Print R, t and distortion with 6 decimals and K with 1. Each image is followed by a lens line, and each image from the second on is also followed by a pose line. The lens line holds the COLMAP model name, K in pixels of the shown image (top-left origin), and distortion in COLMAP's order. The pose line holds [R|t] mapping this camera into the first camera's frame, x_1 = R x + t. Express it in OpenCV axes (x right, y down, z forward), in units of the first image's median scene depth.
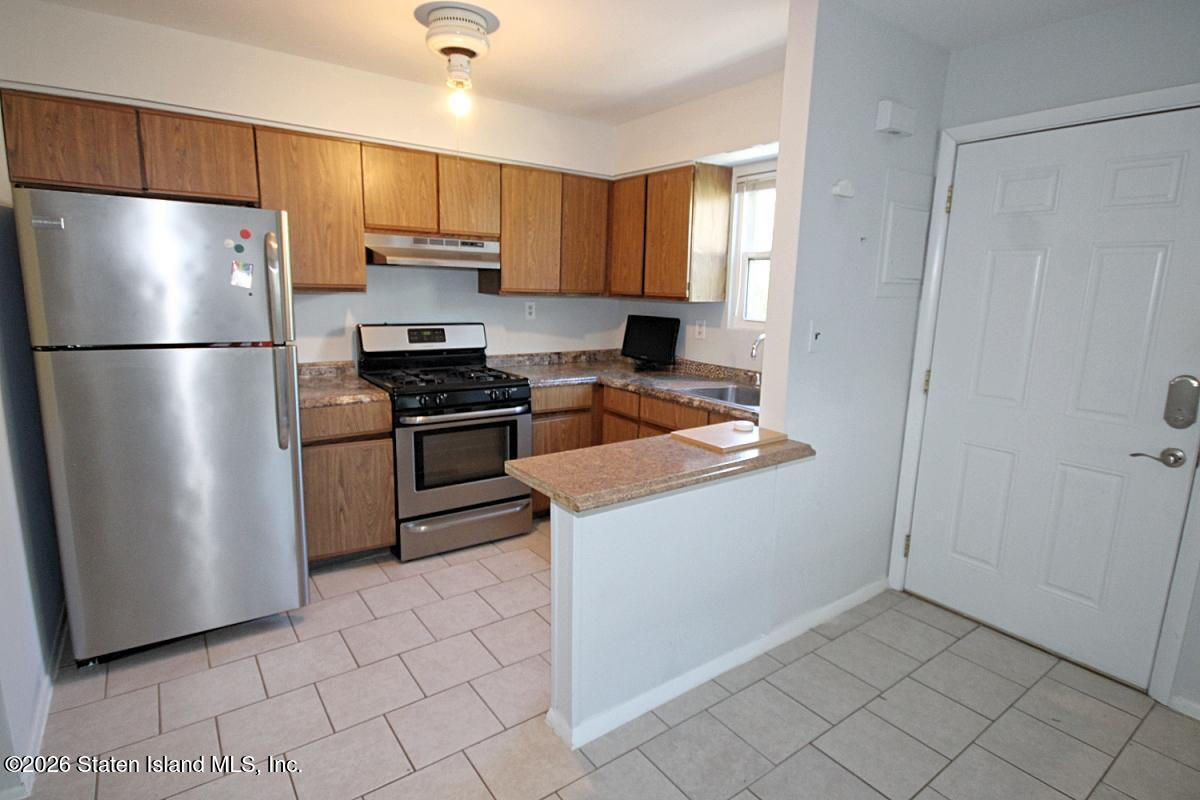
lens RADIAL K [[593.6, 0, 598.4], [0, 593.6, 397.2], [0, 0, 1]] dist [0.002853, -0.003259]
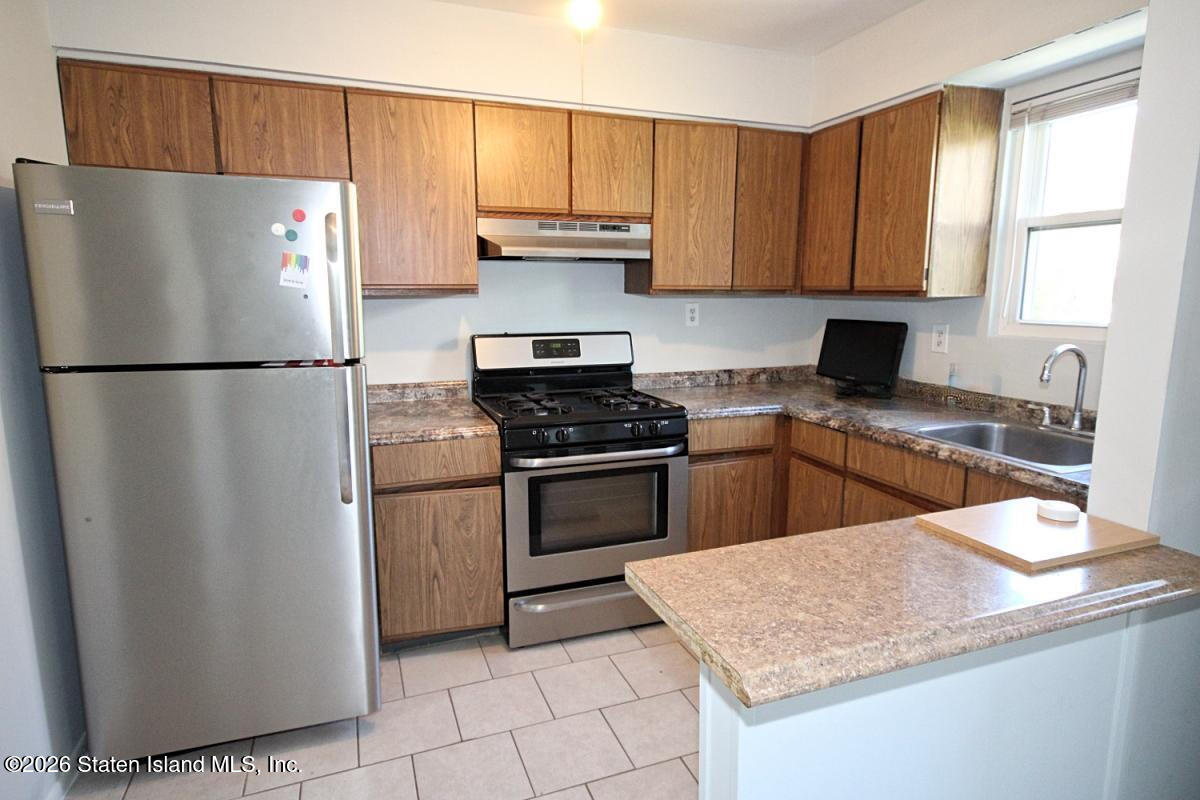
lens RADIAL K [[657.0, 0, 602.5], [0, 657.0, 401.2], [0, 0, 1]] dist [0.004351, 0.007989]
pose [[0.965370, 0.017763, -0.260279, -0.006206], [-0.022652, 0.999619, -0.015793, -0.025684], [0.259899, 0.021142, 0.965404, 0.209576]]
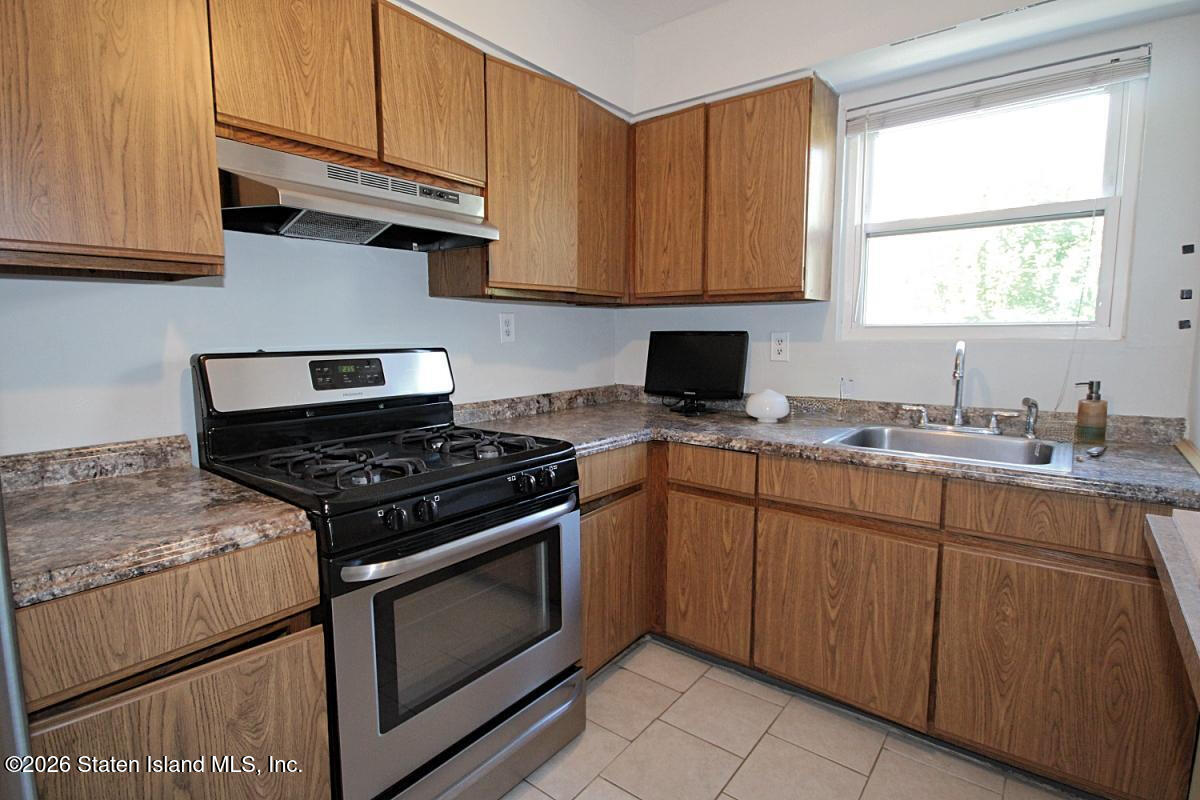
lens RADIAL K [[593.6, 0, 609.7], [0, 593.6, 399.8], [0, 0, 1]] dist [0.002853, -0.003259]
pose [[0.960010, -0.060649, 0.273319, -0.242599], [0.078216, 0.995482, -0.053829, -0.041324], [-0.268820, 0.073054, 0.960416, 0.512835]]
